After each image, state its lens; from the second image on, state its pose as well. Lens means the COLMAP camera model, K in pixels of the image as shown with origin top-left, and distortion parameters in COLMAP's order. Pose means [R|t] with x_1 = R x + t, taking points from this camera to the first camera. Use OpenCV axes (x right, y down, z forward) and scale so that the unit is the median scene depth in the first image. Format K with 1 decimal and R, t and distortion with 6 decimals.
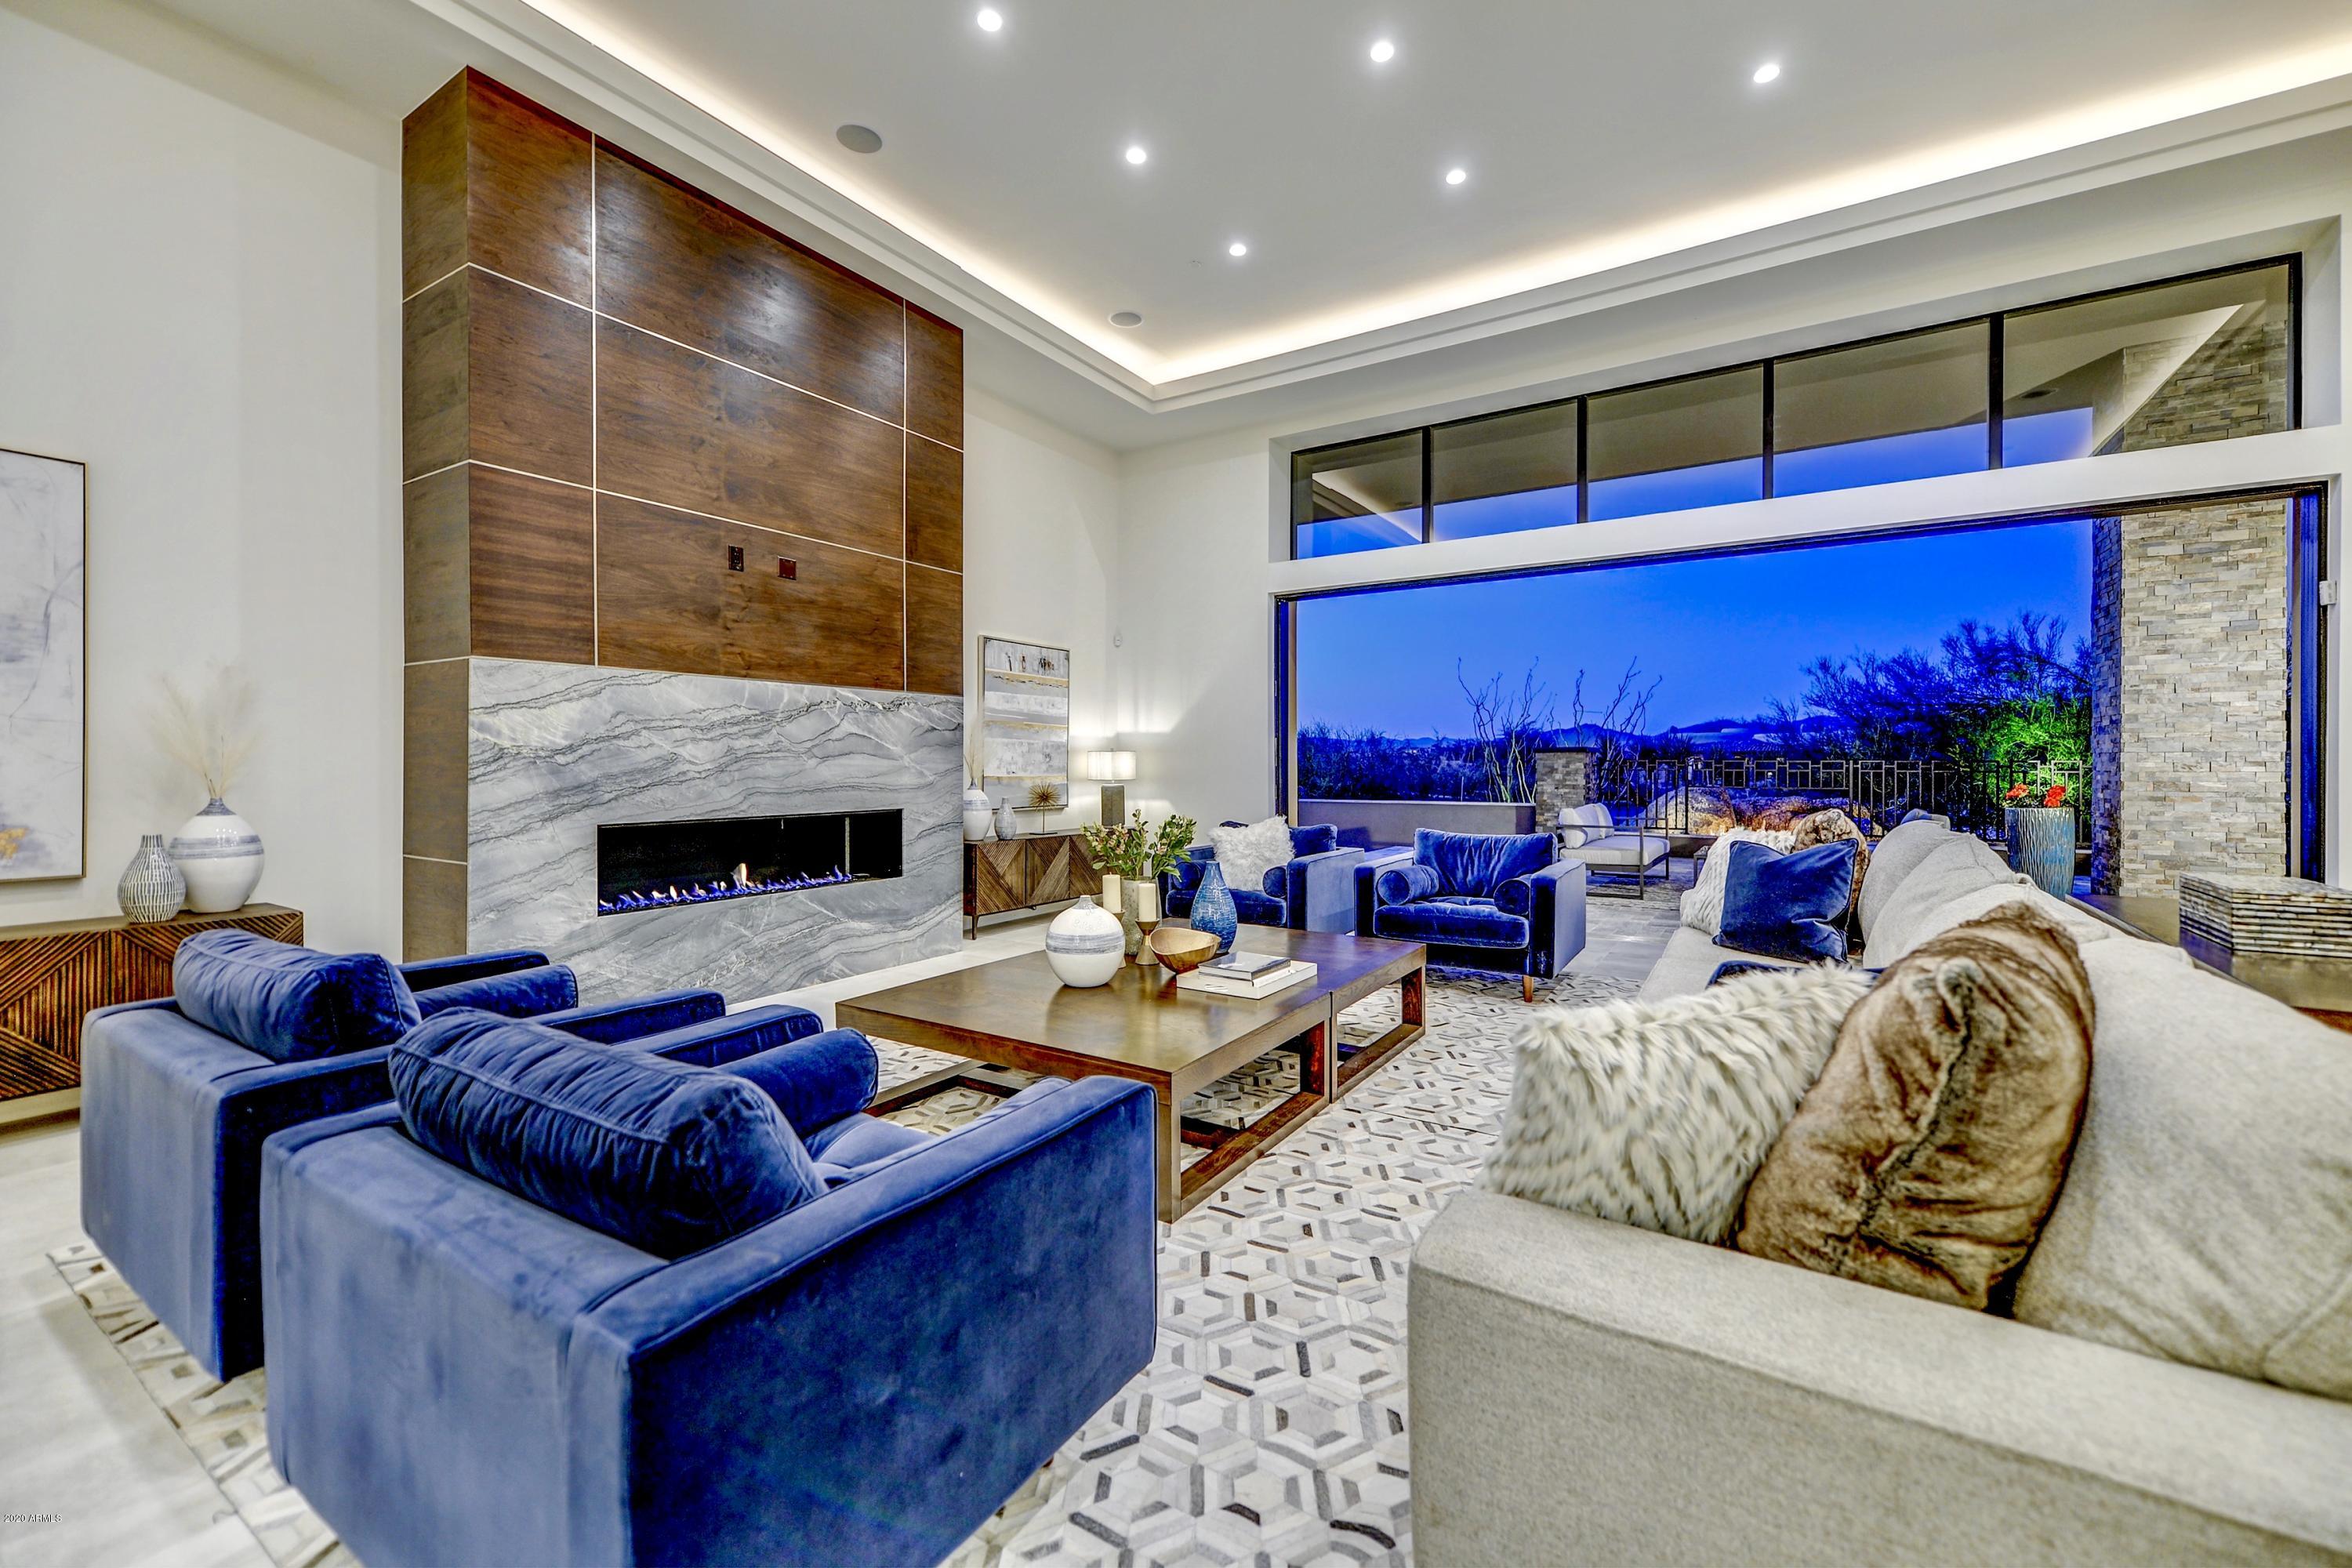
lens RADIAL K [[945.2, 0, 1177.5], [0, 945.2, 769.6], [0, 0, 1]] dist [0.001778, 0.000161]
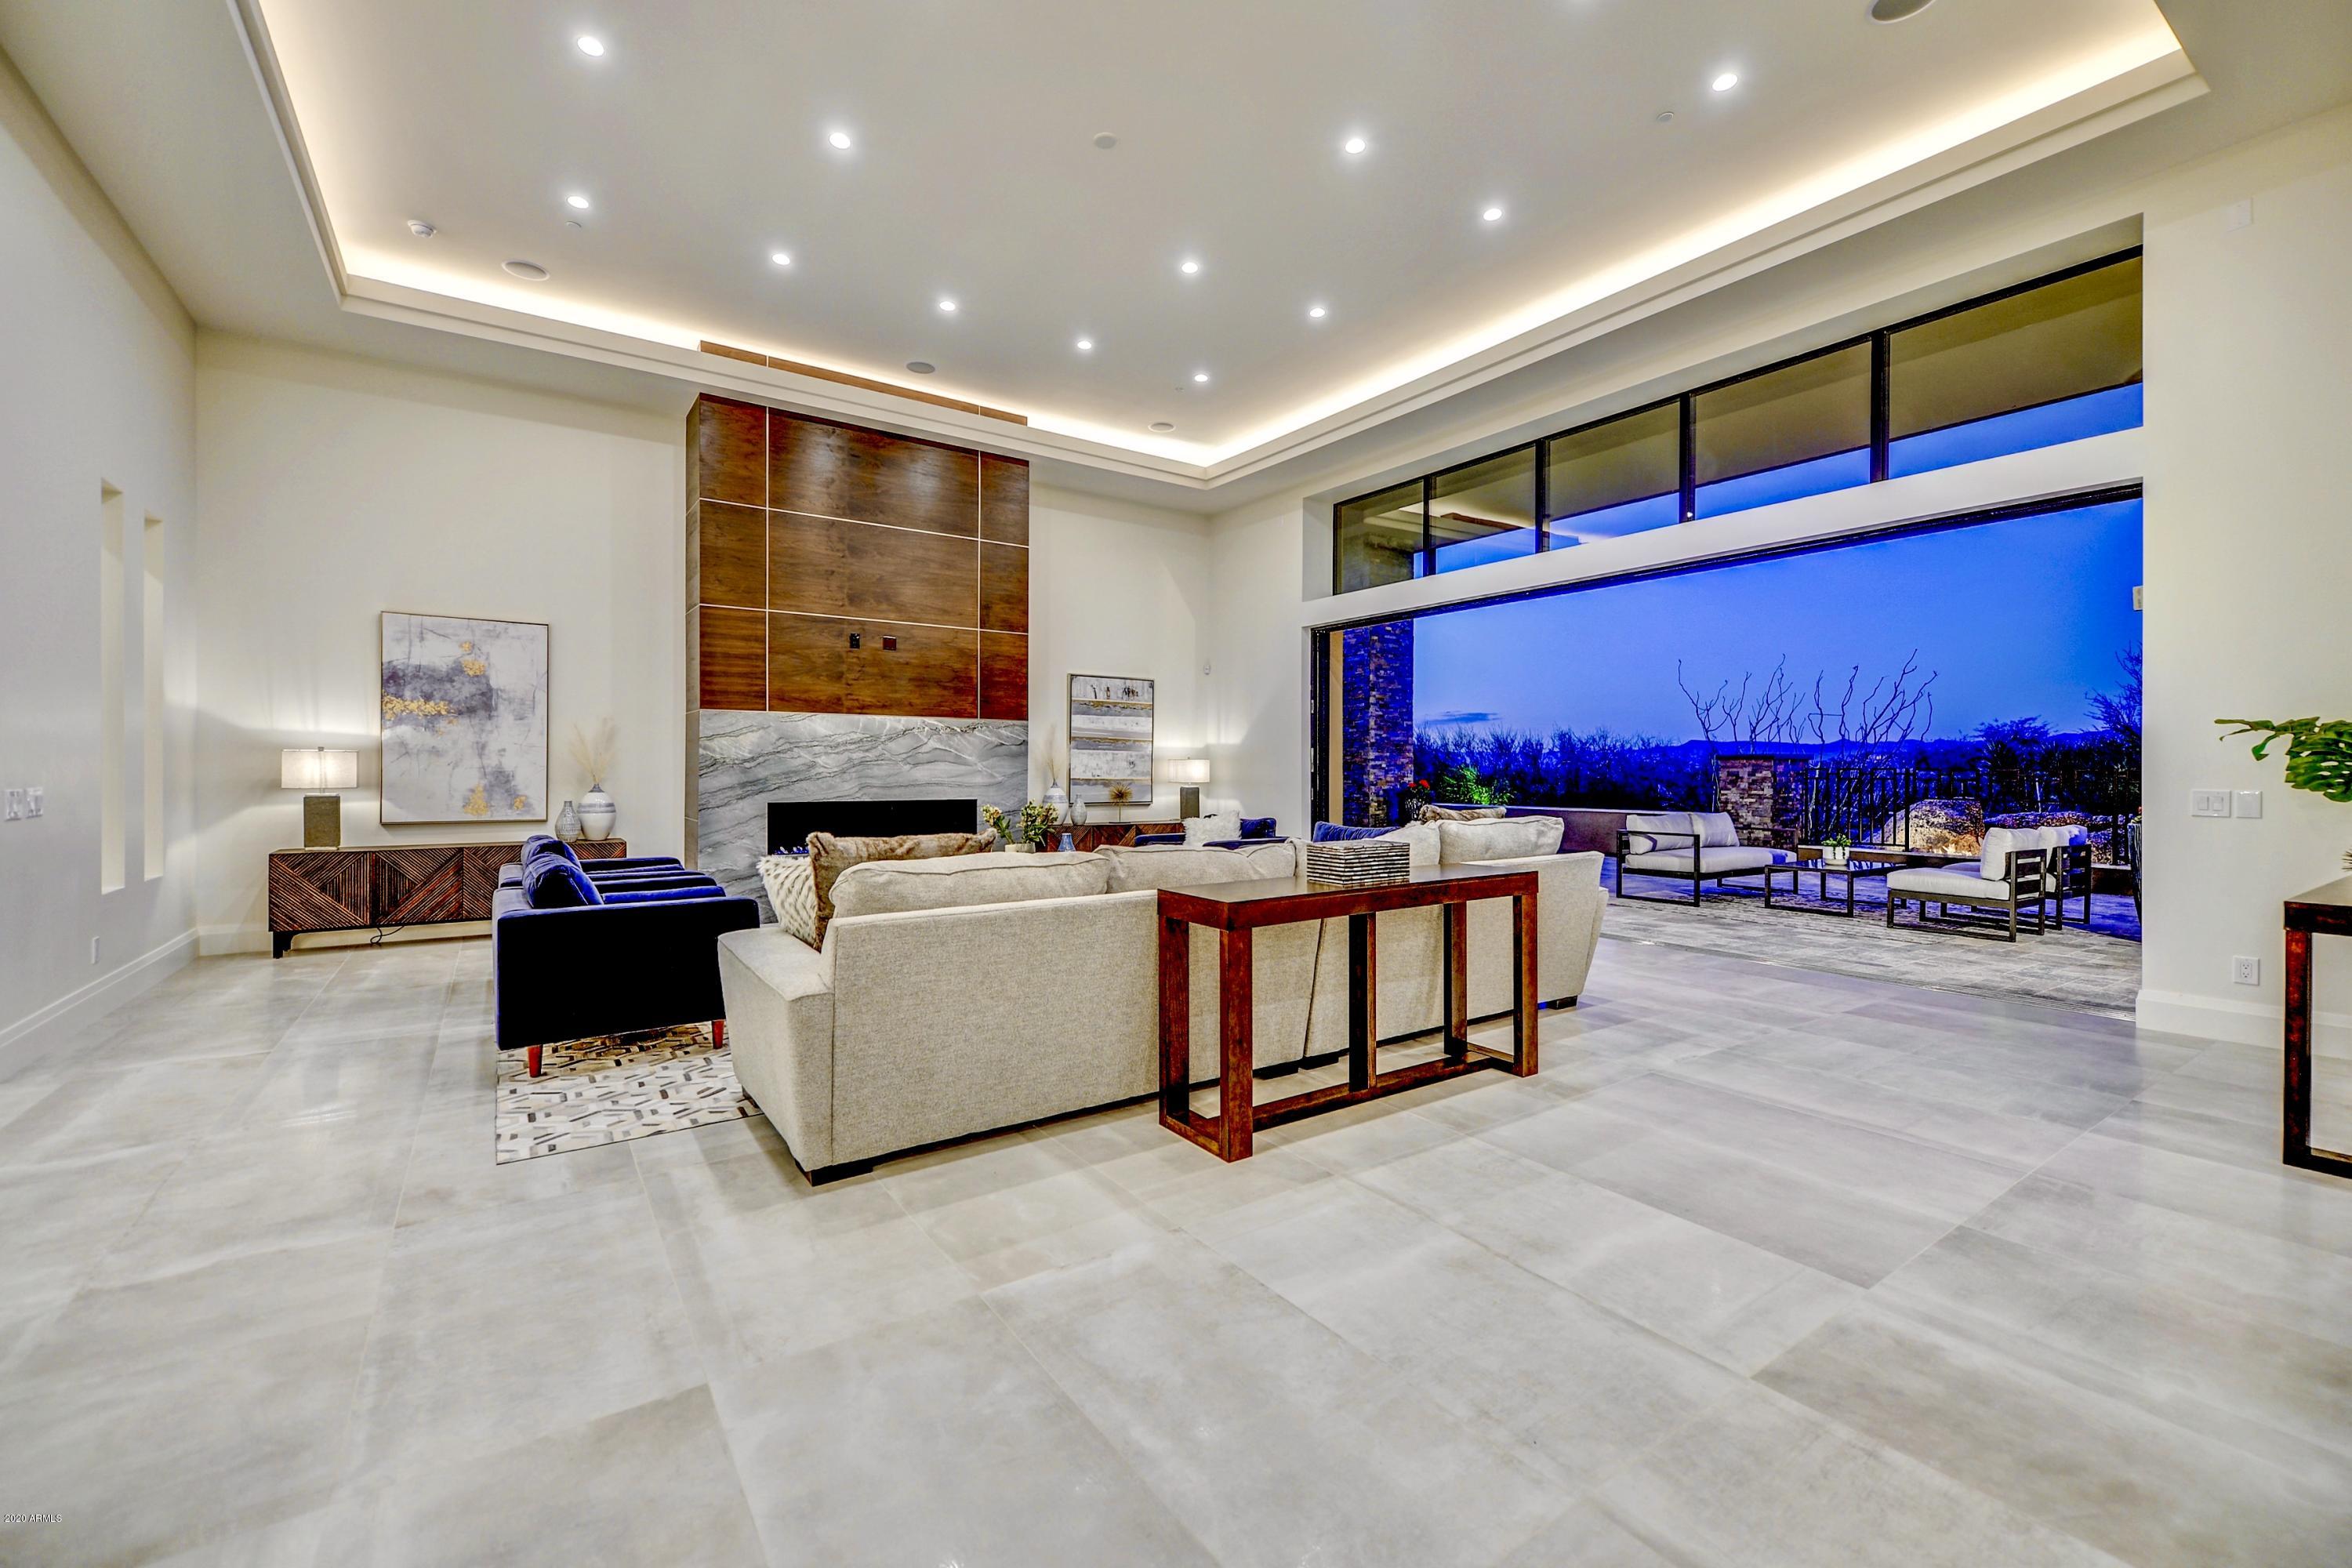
lens RADIAL K [[957.7, 0, 1157.5], [0, 957.7, 775.8], [0, 0, 1]] dist [0.001183, 0.000033]
pose [[0.918836, 0.006319, -0.394590, 0.579331], [-0.006715, 0.999977, 0.000377, 0.002685], [0.394584, 0.002303, 0.918857, -0.263380]]
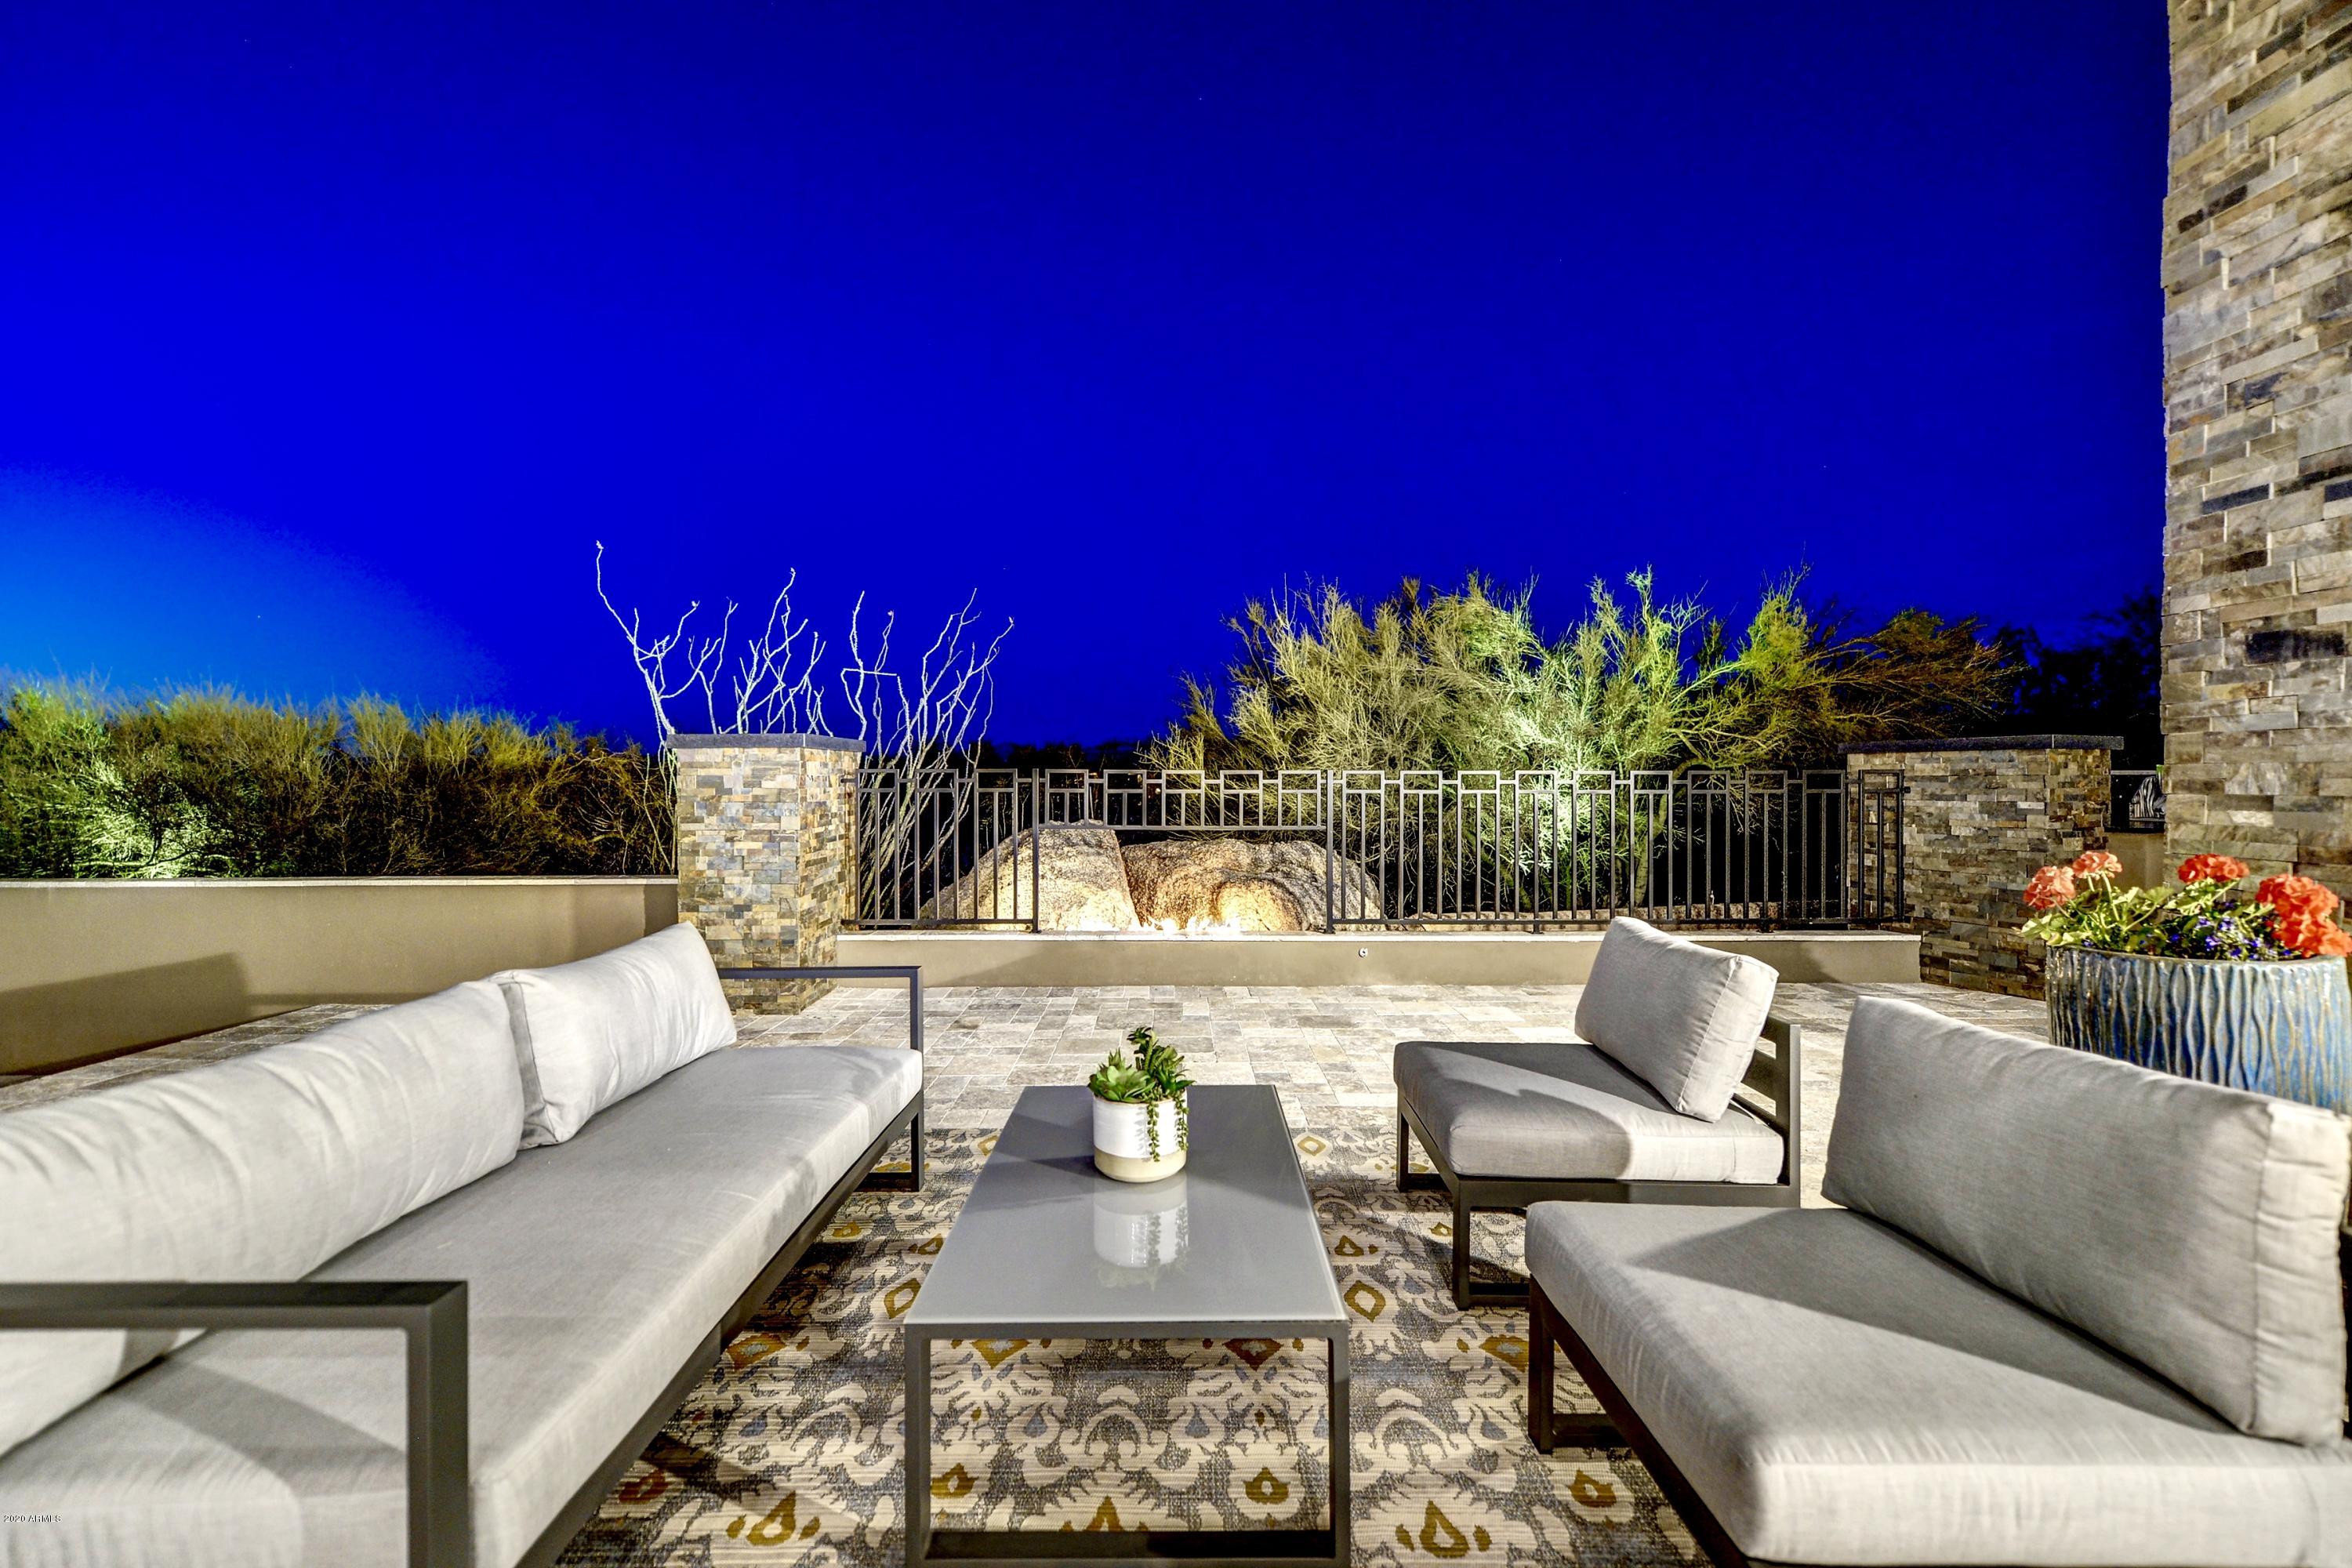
lens RADIAL K [[990.8, 0, 1176.0], [0, 990.8, 784.0], [0, 0, 1]] dist [0.001966, -0.000109]
pose [[0.835598, -0.001189, 0.549341, 0.791237], [0.002773, 0.999994, -0.002053, -0.004022], [-0.549335, 0.003239, 0.835596, 1.342686]]
